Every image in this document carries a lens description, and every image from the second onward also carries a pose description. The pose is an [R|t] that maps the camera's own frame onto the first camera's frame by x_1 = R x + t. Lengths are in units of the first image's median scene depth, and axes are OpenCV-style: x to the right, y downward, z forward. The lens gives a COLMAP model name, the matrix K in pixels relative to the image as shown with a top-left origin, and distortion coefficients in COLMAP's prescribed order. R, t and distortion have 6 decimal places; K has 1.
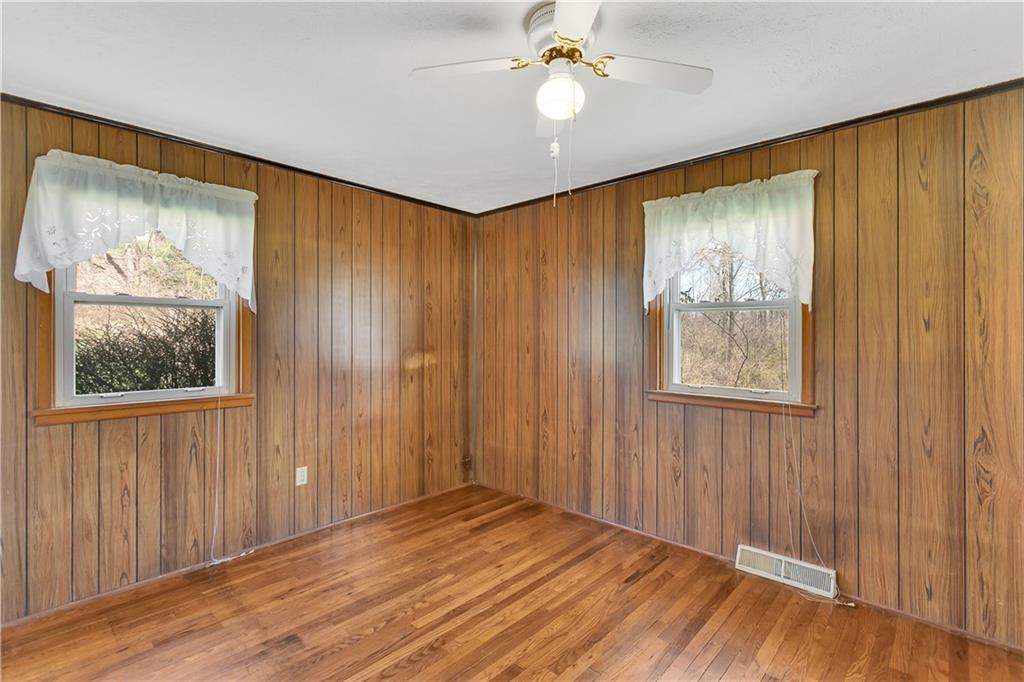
lens RADIAL K [[473.7, 0, 512.2], [0, 473.7, 337.8], [0, 0, 1]] dist [-0.000340, -0.000129]
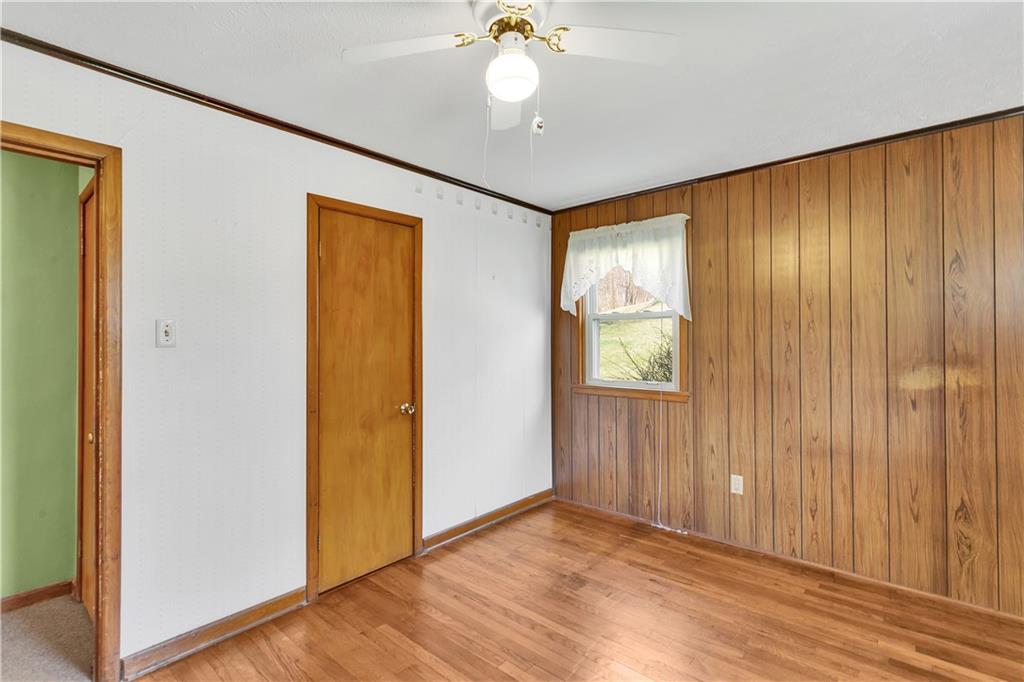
lens RADIAL K [[480.0, 0, 512.3], [0, 480.0, 337.2], [0, 0, 1]] dist [0.000143, 0.000149]
pose [[0.031224, -0.009091, -0.999471, 0.552535], [-0.000678, 0.999958, -0.009117, -0.001366], [0.999512, 0.000962, 0.031217, 0.530359]]
